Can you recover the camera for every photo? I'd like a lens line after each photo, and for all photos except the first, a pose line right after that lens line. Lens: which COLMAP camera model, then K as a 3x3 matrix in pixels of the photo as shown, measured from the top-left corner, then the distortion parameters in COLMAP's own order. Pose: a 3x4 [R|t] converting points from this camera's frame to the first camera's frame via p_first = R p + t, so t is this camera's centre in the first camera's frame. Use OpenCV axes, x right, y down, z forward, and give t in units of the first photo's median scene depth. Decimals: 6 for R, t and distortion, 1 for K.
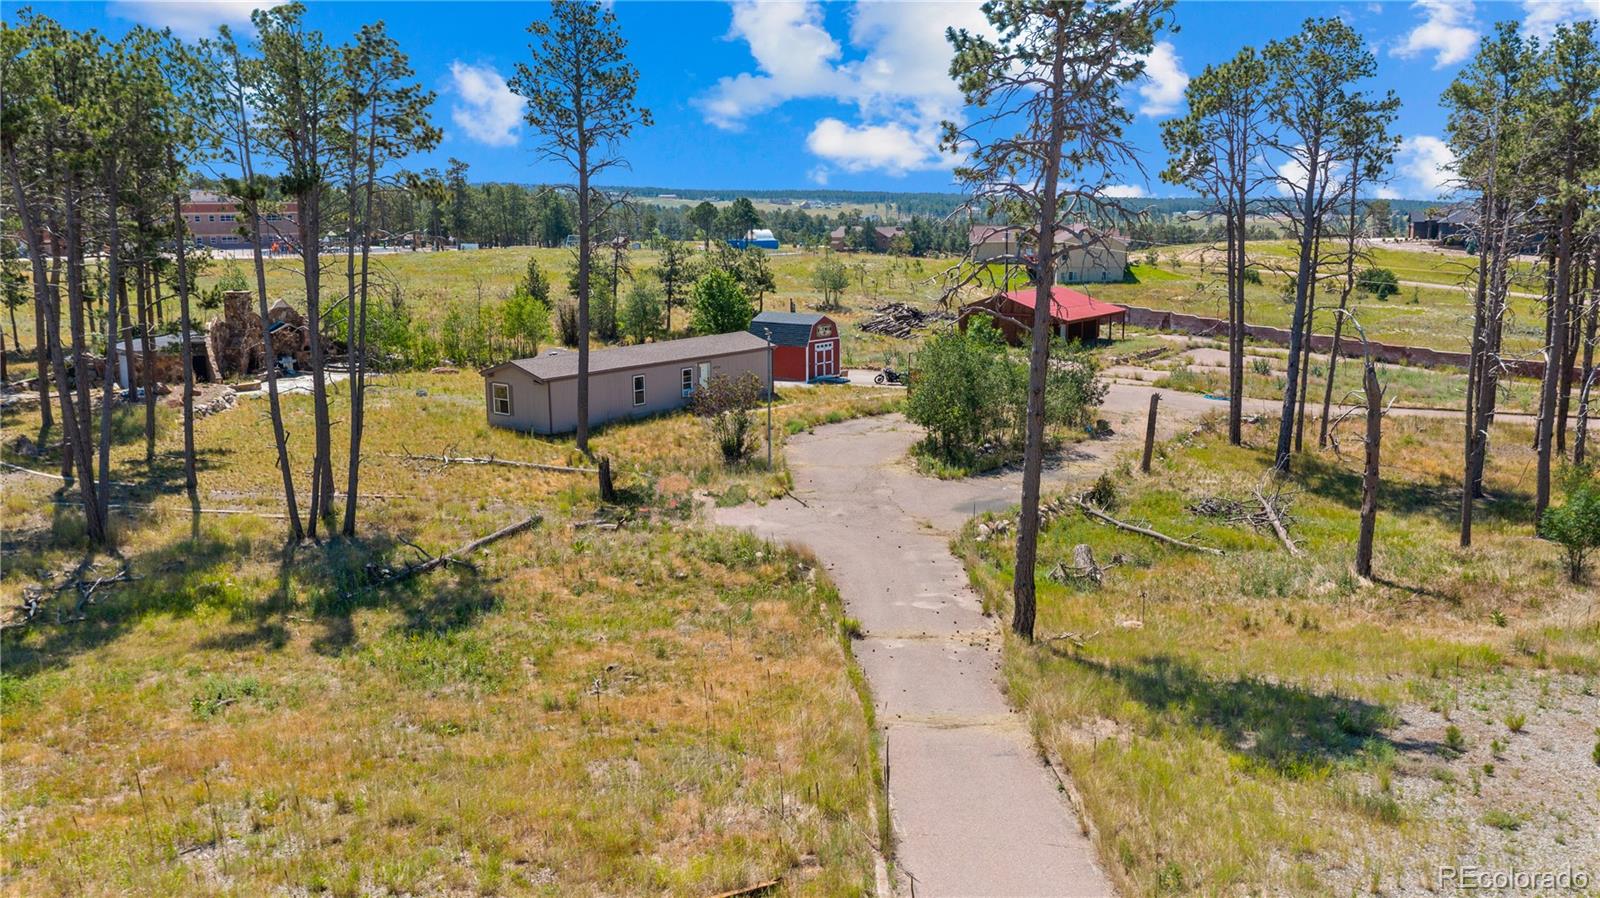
lens RADIAL K [[1261.6, 0, 800.0], [0, 1261.6, 449.0], [0, 0, 1]] dist [-0.005172, -0.000007]
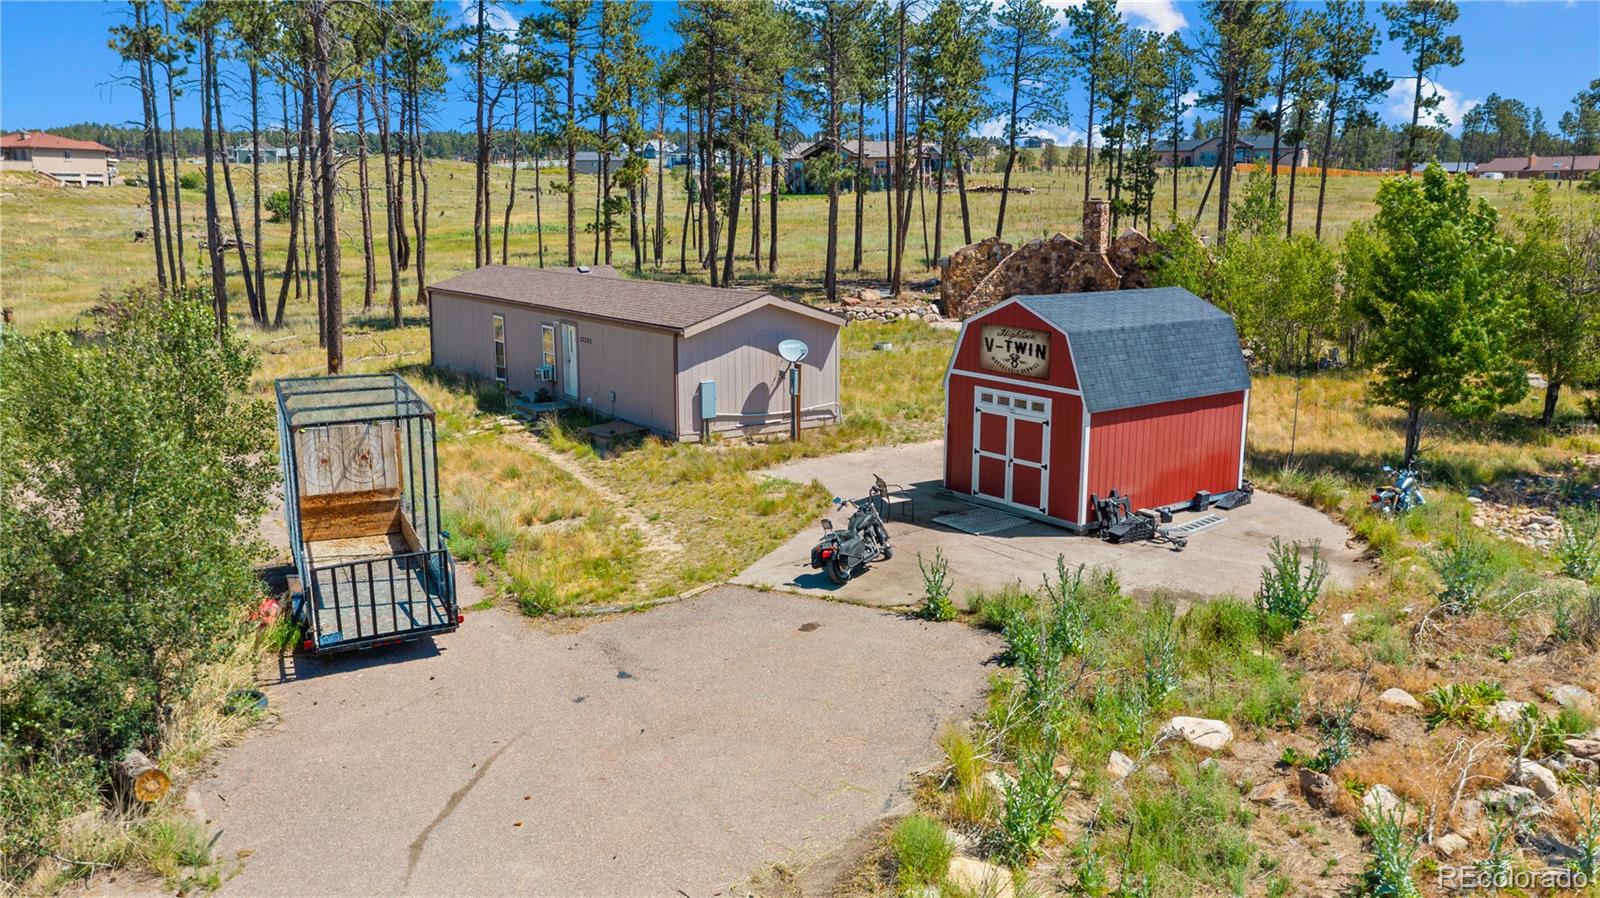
lens RADIAL K [[1299.5, 0, 800.0], [0, 1299.5, 449.0], [0, 0, 1]] dist [-0.014939, -0.004603]
pose [[-0.315362, 0.182997, -0.931160, 0.426215], [-0.171929, 0.953974, 0.245709, -0.182759], [0.933267, 0.237581, -0.269385, 1.377695]]
